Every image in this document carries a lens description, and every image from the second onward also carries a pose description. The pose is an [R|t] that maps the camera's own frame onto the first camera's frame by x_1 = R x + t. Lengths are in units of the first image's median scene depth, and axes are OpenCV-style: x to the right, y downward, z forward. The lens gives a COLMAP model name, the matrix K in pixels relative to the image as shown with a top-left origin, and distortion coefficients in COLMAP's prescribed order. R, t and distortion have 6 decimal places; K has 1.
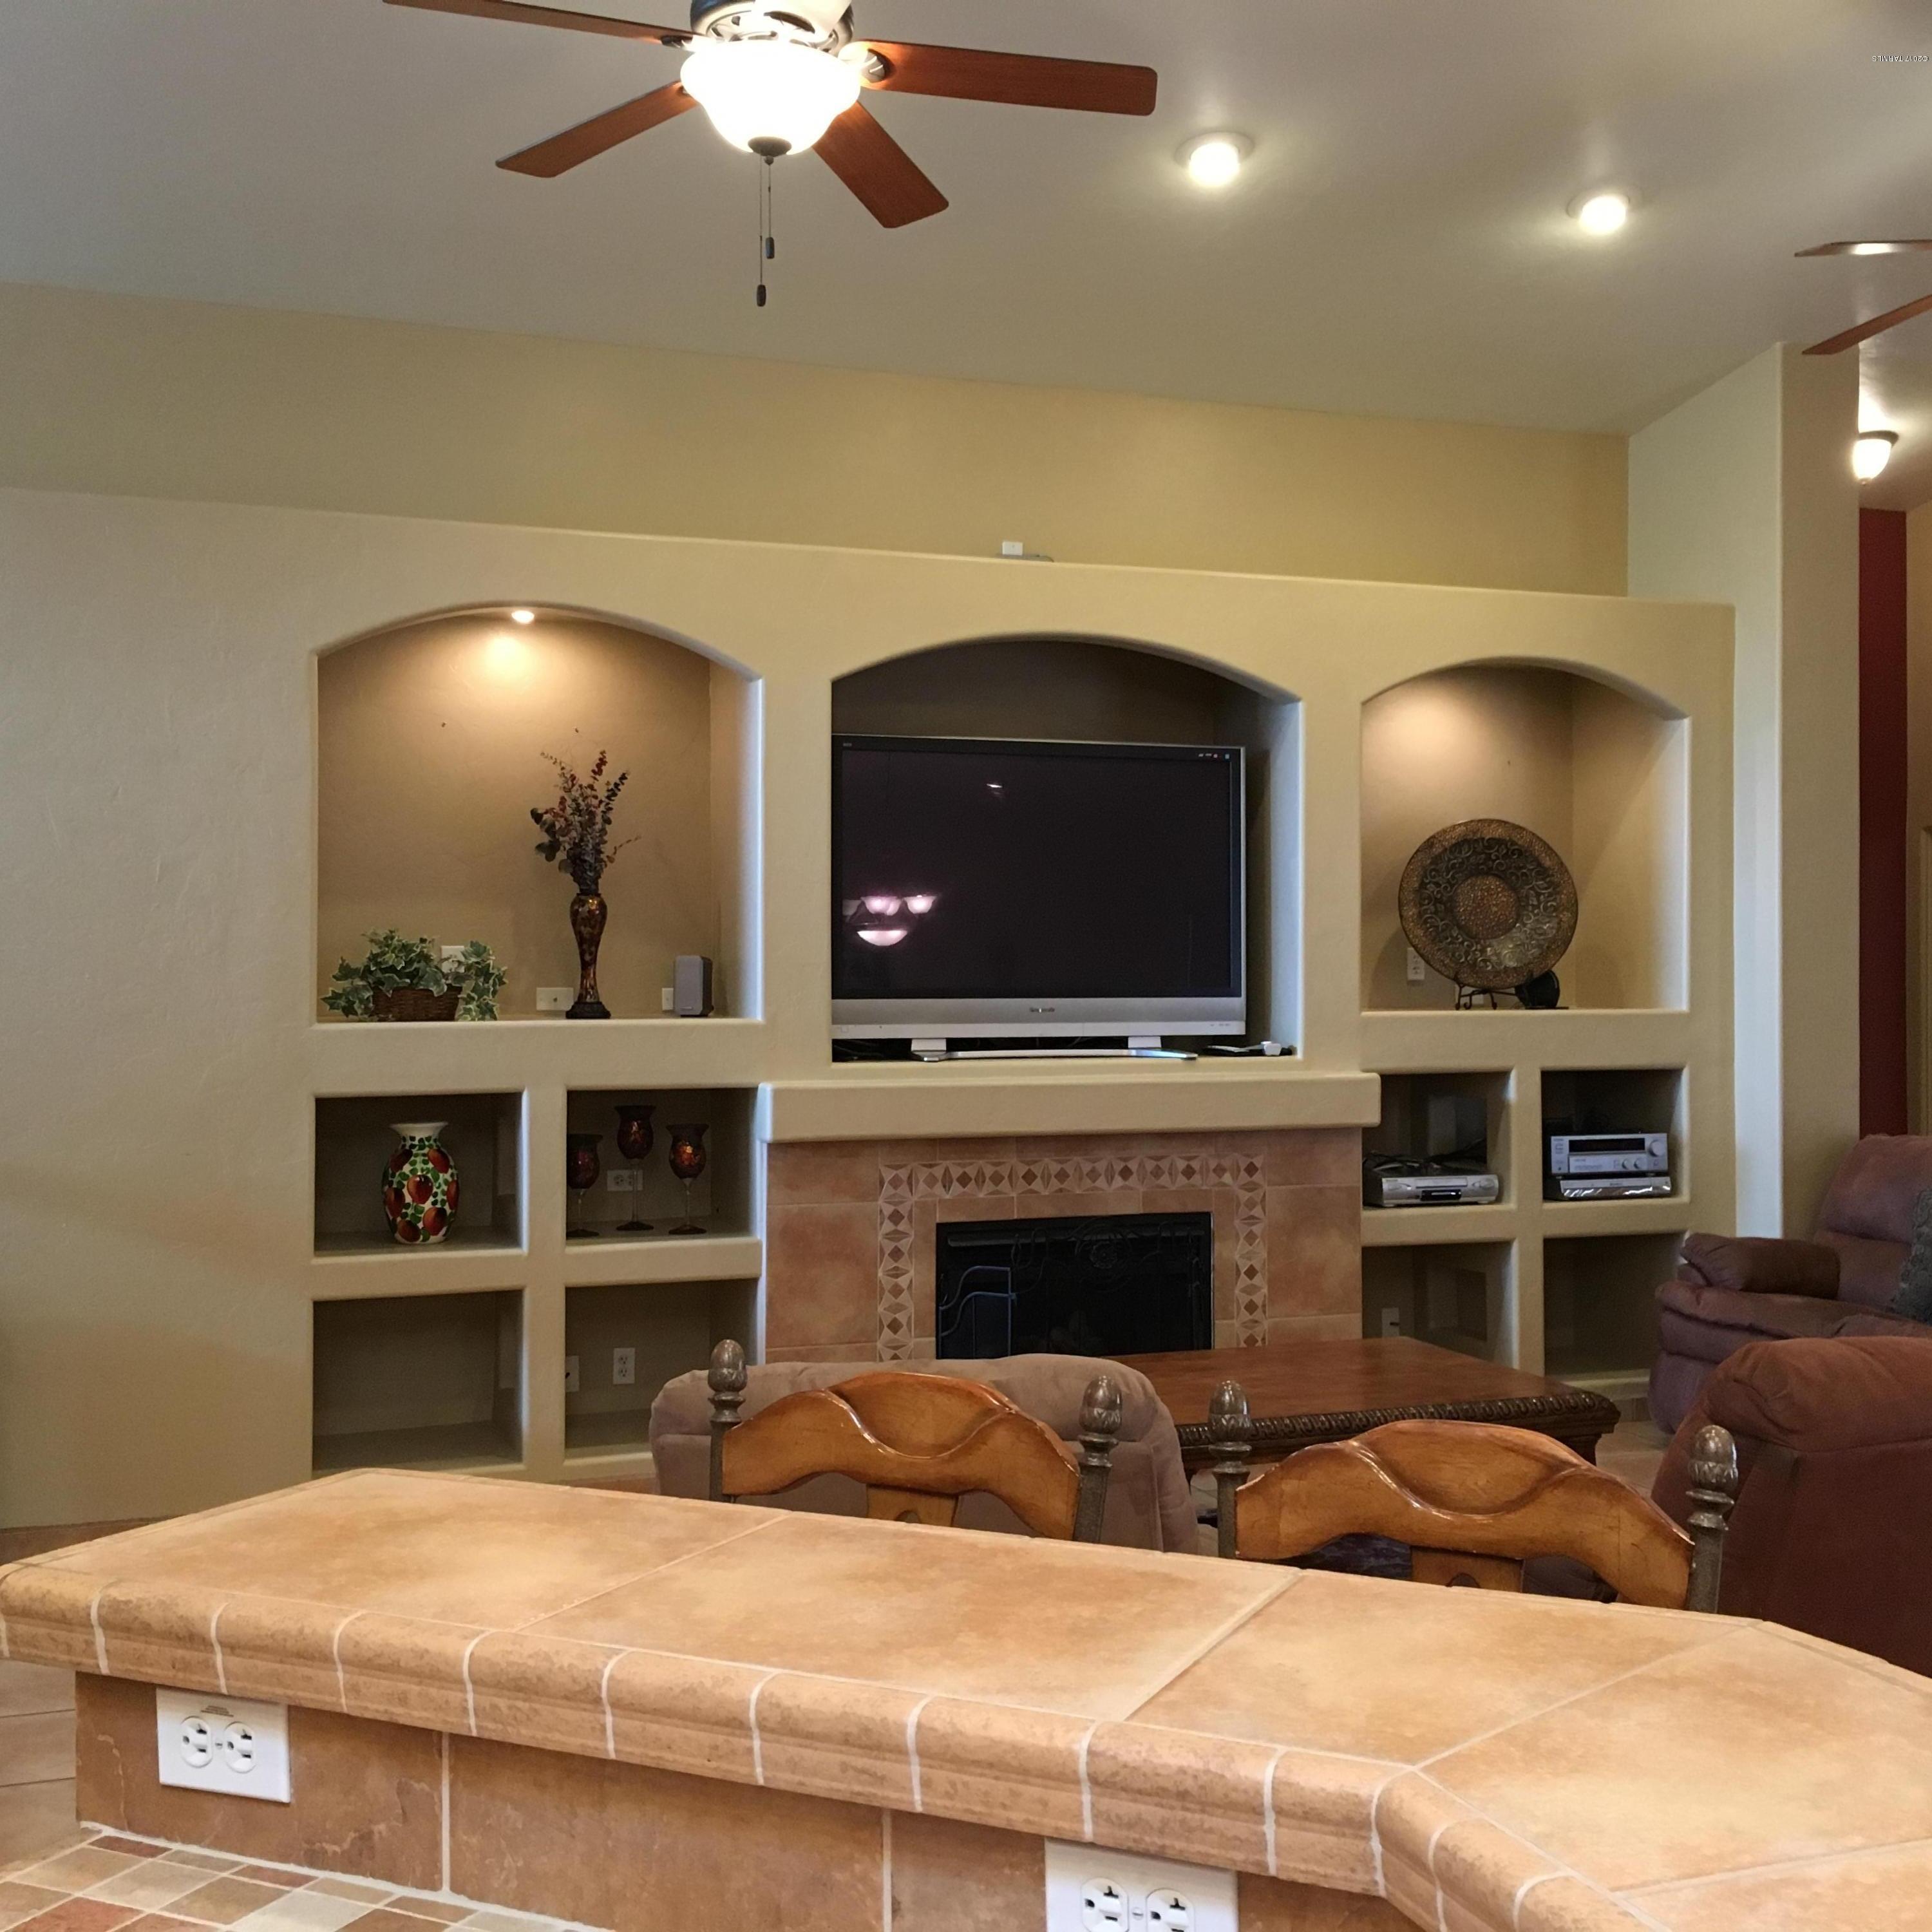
lens RADIAL K [[2194.6, 0, 966.6], [0, 2194.6, 974.3], [0, 0, 1]] dist [0.046341, 0.000000]
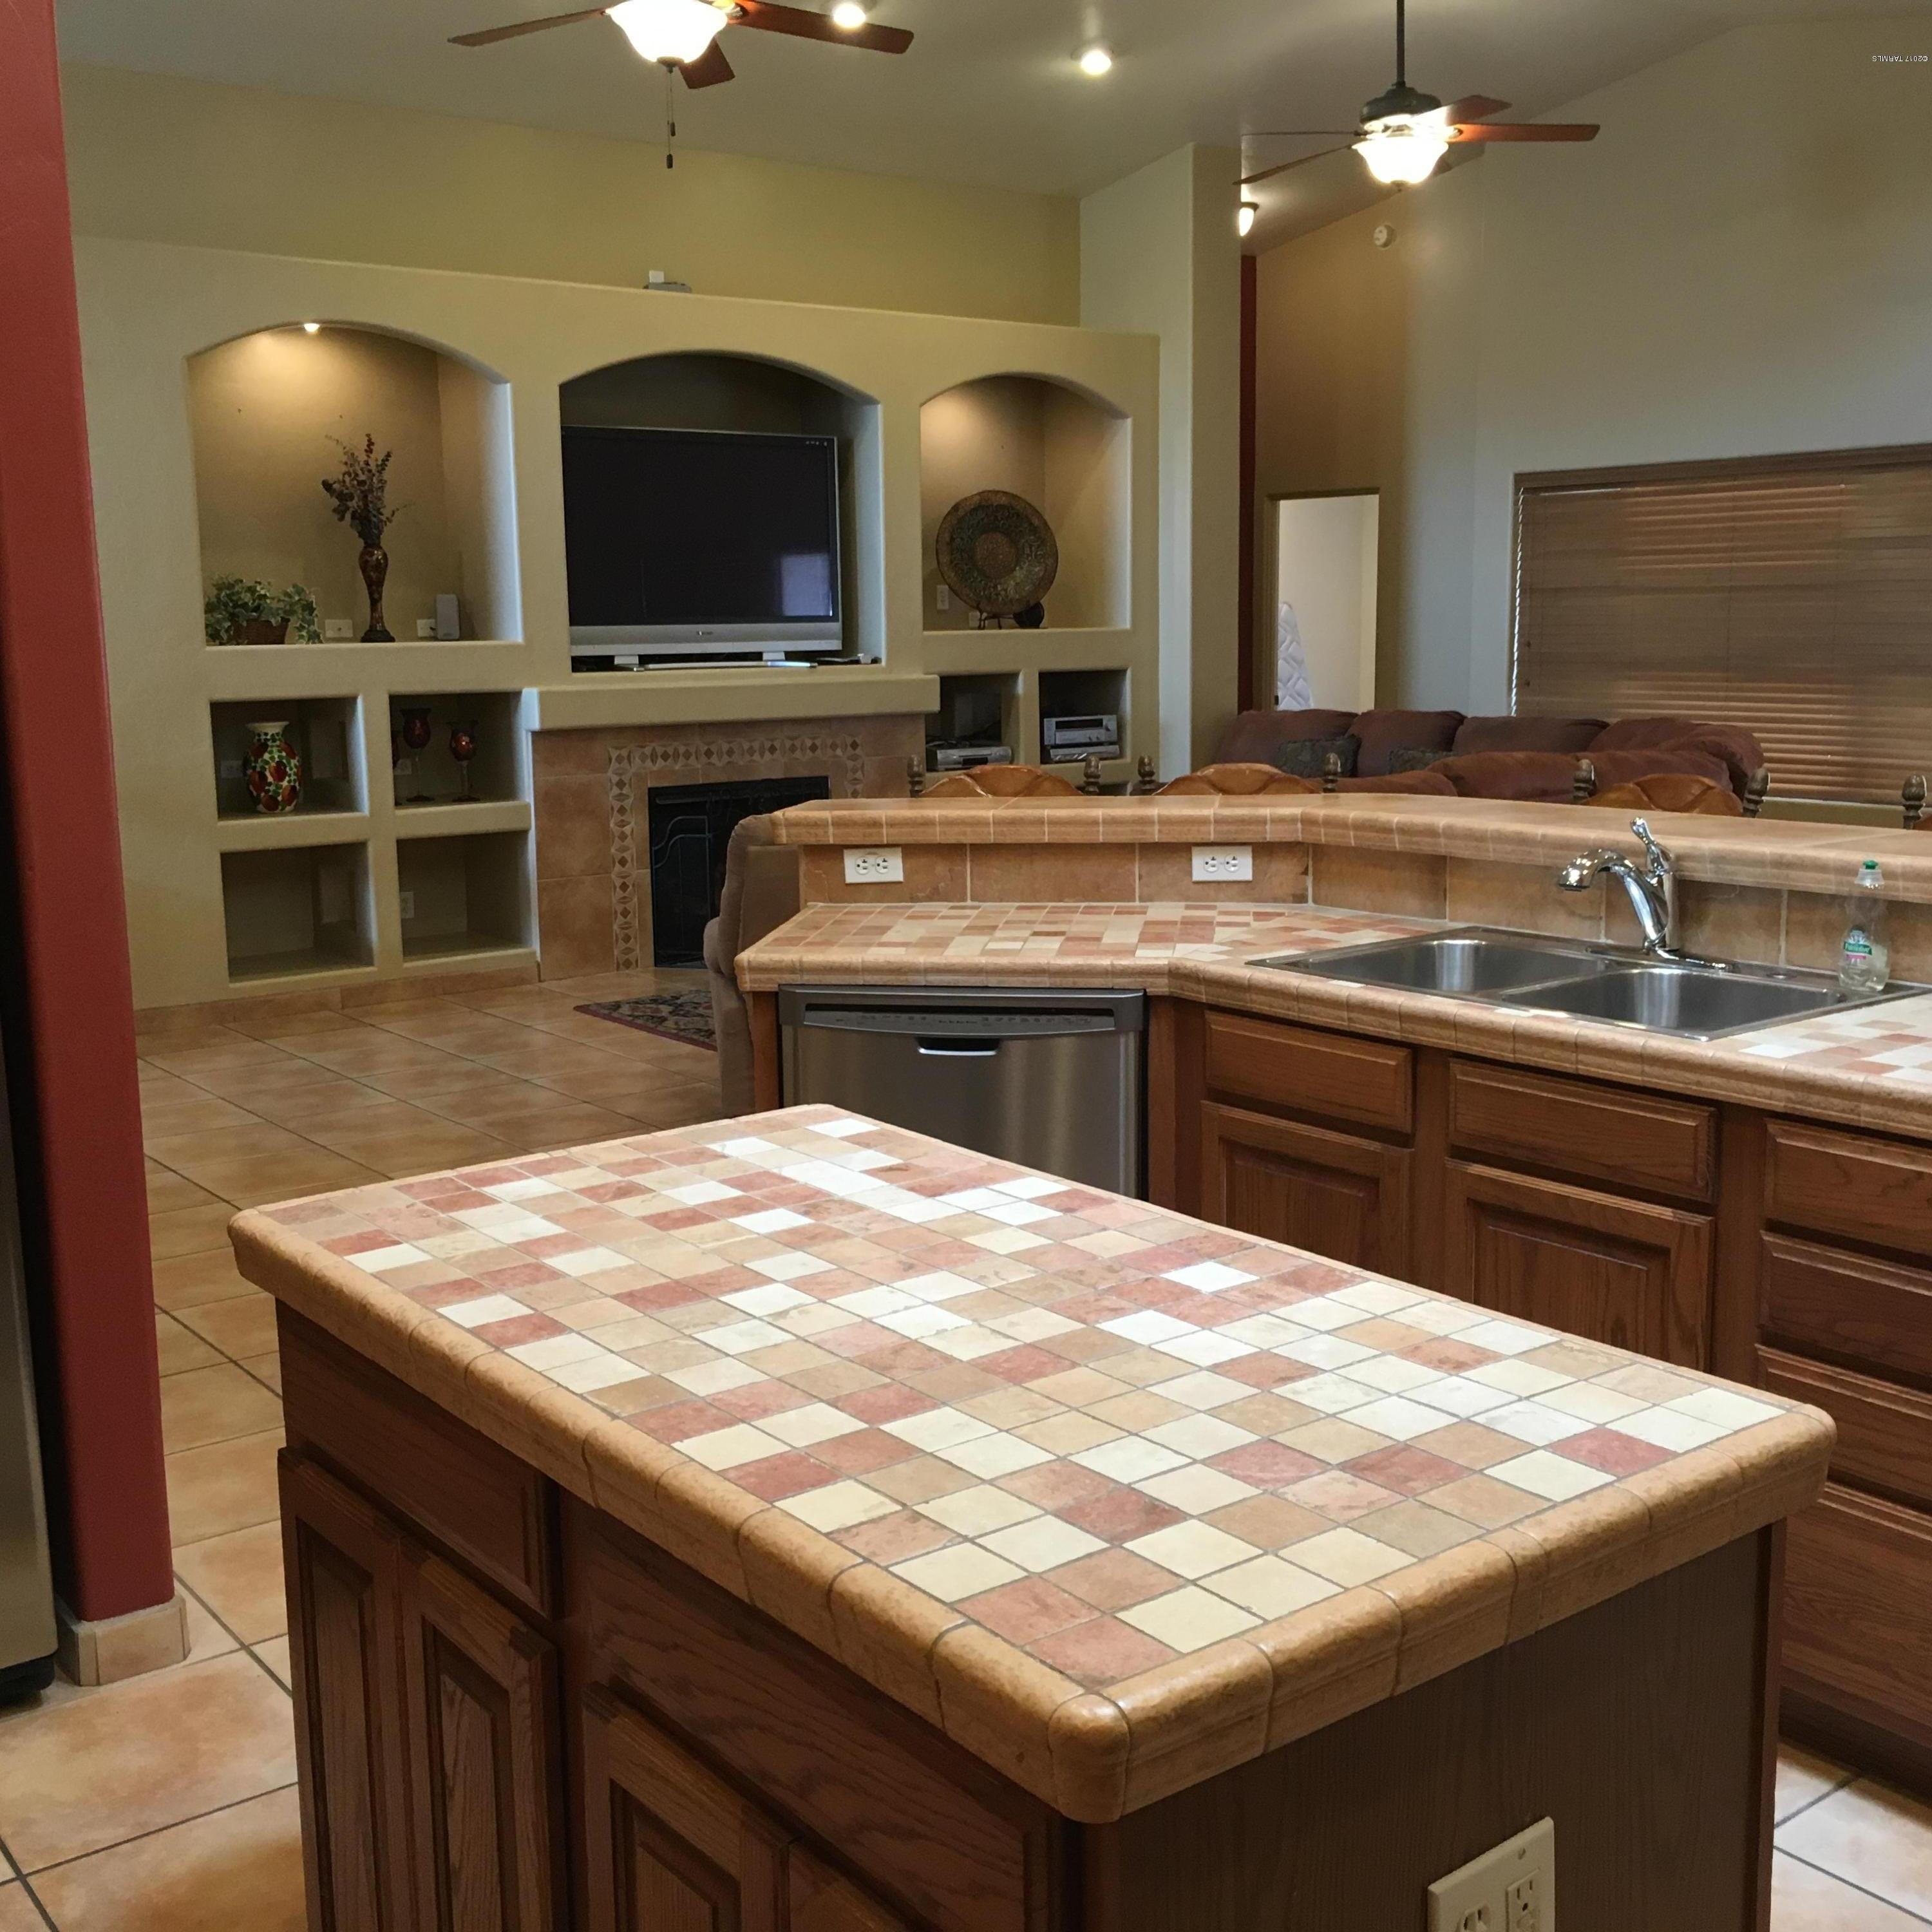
lens RADIAL K [[2194.6, 0, 967.2], [0, 2194.6, 964.3], [0, 0, 1]] dist [0.046341, 0.000000]
pose [[0.951441, -0.060159, 0.301896, -0.245033], [0.012799, 0.987601, 0.156463, 0.008265], [-0.307565, -0.145001, 0.940414, -0.384322]]
